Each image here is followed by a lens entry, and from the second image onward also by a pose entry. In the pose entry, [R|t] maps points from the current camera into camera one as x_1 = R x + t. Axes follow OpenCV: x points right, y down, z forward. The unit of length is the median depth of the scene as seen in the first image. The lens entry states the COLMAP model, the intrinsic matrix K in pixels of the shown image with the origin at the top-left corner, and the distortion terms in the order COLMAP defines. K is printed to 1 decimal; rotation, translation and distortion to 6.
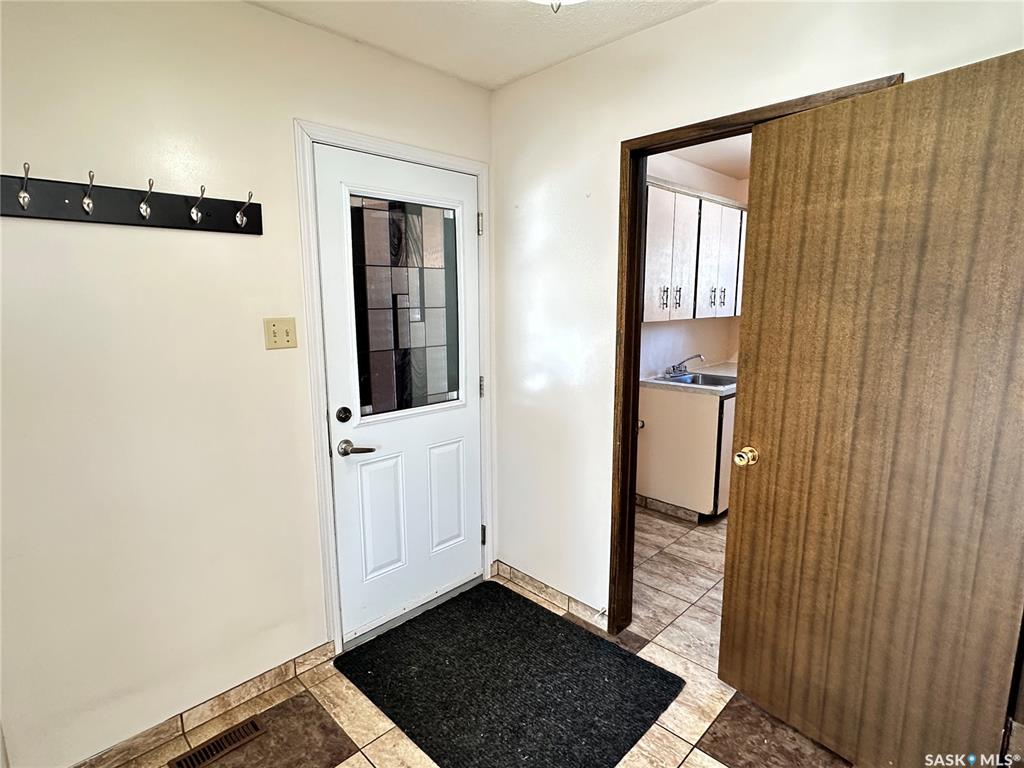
lens RADIAL K [[535.6, 0, 511.1], [0, 535.6, 386.6], [0, 0, 1]] dist [-0.004523, 0.001276]
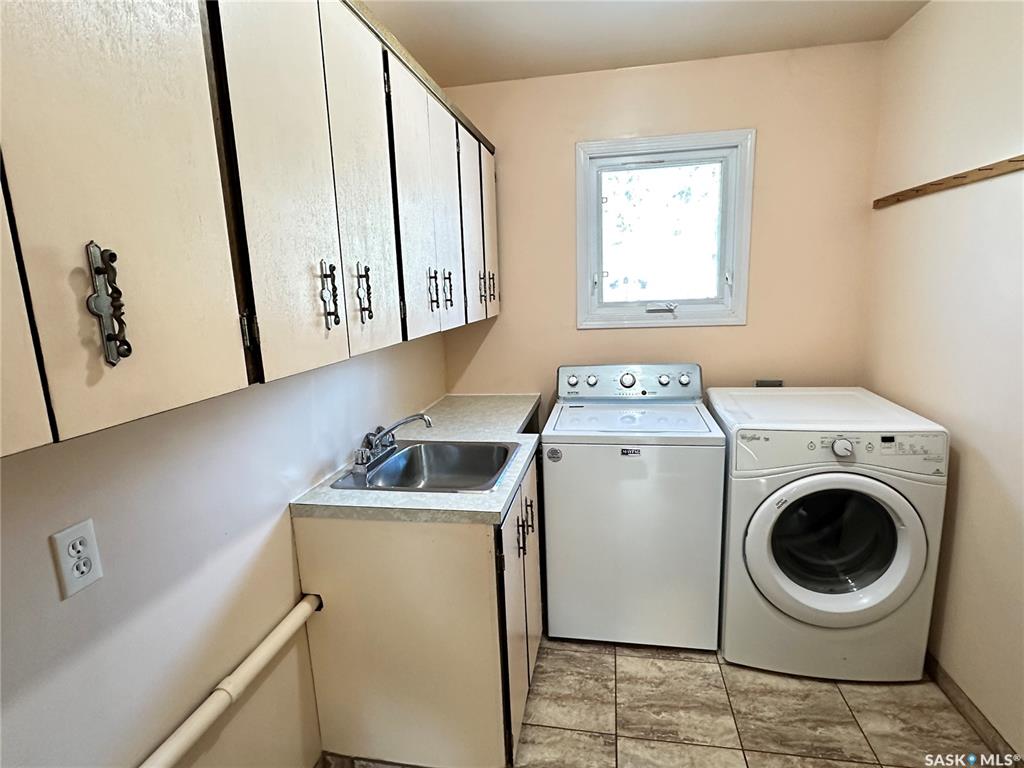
lens RADIAL K [[535.6, 0, 511.1], [0, 535.6, 386.6], [0, 0, 1]] dist [-0.004523, 0.001276]
pose [[0.828262, -0.129631, 0.545141, 0.177433], [0.126149, 0.991035, 0.043997, -0.101564], [-0.545957, 0.032328, 0.837189, 0.608573]]
